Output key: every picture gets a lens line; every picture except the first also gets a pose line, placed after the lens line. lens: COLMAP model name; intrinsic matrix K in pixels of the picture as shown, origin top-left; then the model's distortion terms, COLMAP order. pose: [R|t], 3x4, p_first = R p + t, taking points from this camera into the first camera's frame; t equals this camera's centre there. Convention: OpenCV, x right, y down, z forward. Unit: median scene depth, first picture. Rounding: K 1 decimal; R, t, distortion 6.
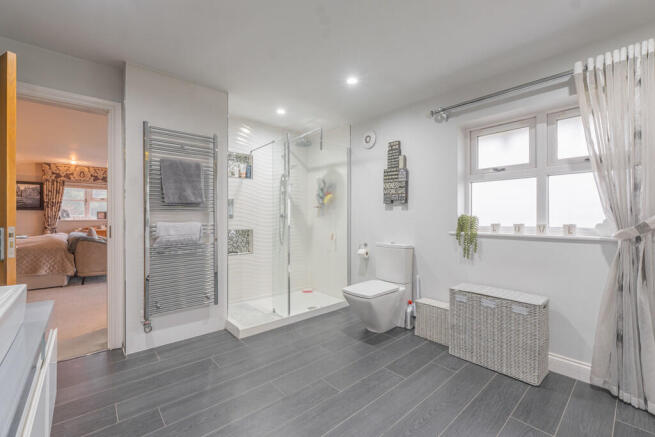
lens RADIAL K [[275.5, 0, 322.9], [0, 275.5, 218.0], [0, 0, 1]] dist [-0.001211, -0.000464]
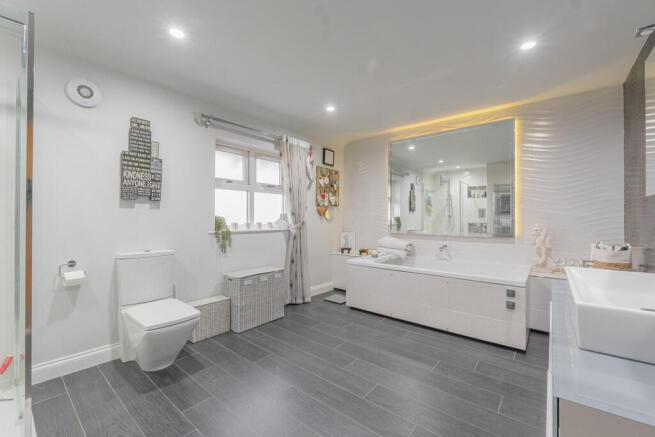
lens RADIAL K [[275.5, 0, 322.5], [0, 275.5, 217.5], [0, 0, 1]] dist [-0.001211, -0.000464]
pose [[-0.155263, -0.004336, 0.987864, -0.706101], [-0.007039, 0.999970, 0.003283, -0.012143], [-0.987848, -0.006444, -0.155289, 0.756318]]
